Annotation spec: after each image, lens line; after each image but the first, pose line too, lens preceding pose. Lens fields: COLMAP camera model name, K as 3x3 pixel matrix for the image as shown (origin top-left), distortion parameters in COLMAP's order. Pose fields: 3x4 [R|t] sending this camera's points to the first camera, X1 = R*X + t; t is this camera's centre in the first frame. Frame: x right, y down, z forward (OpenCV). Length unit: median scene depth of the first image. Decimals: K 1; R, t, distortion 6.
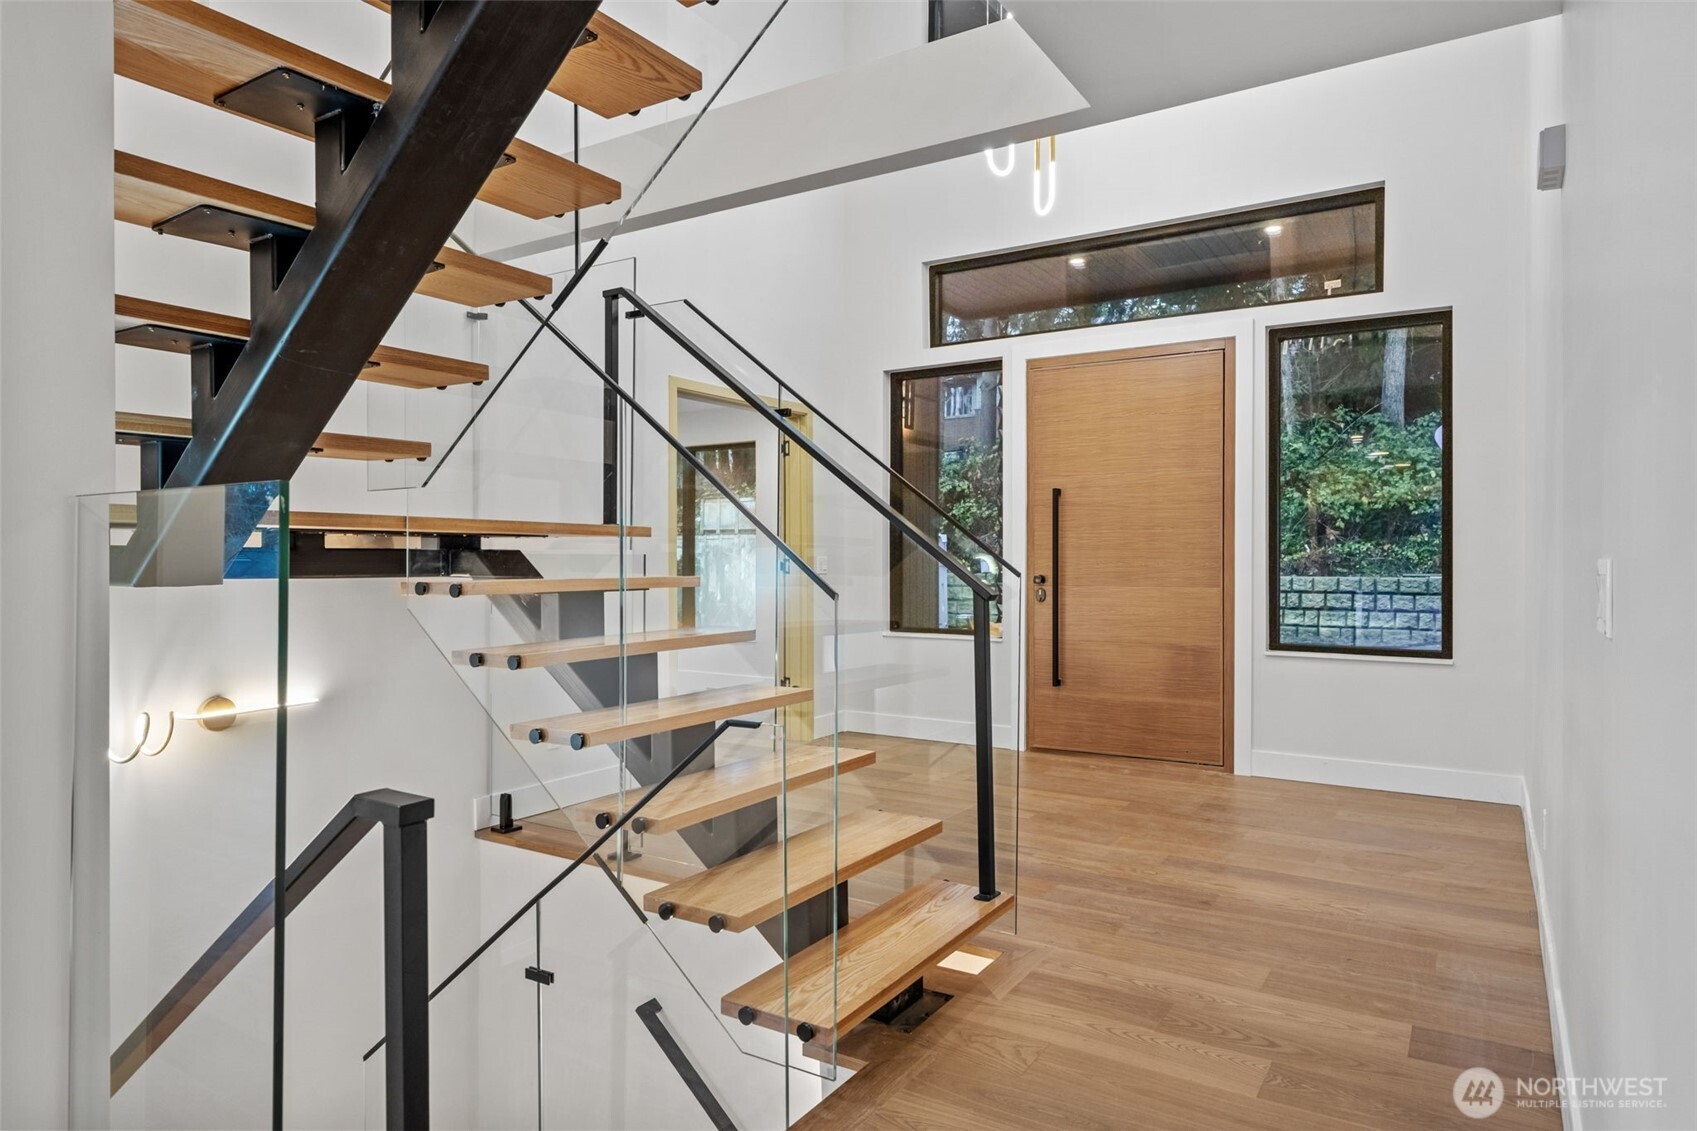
lens RADIAL K [[1014.8, 0, 848.5], [0, 1014.8, 565.5], [0, 0, 1]] dist [-0.000041, -0.000059]
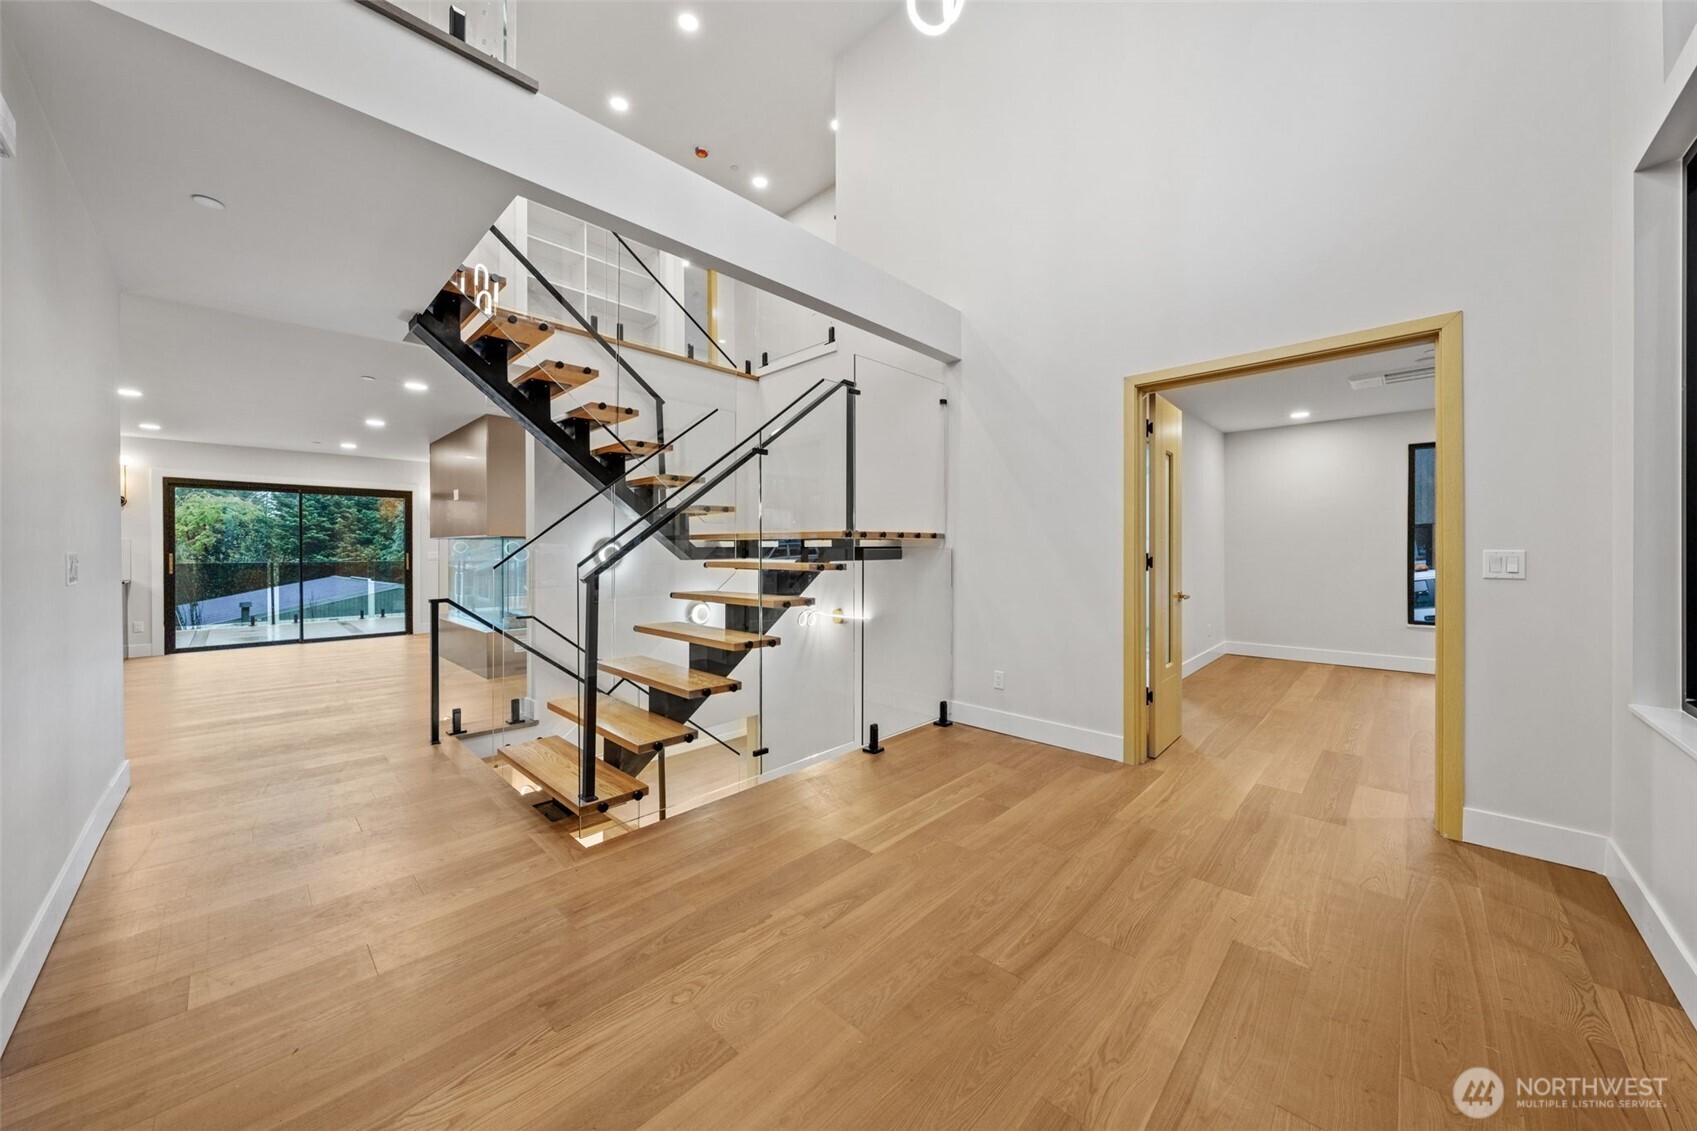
lens RADIAL K [[593.5, 0, 858.1], [0, 593.5, 556.7], [0, 0, 1]] dist [-0.001190, -0.000042]
pose [[-0.188629, 0.009885, -0.981999, 0.734097], [-0.009738, 0.999881, 0.011935, -0.011026], [0.982000, 0.011814, -0.188511, 1.296473]]
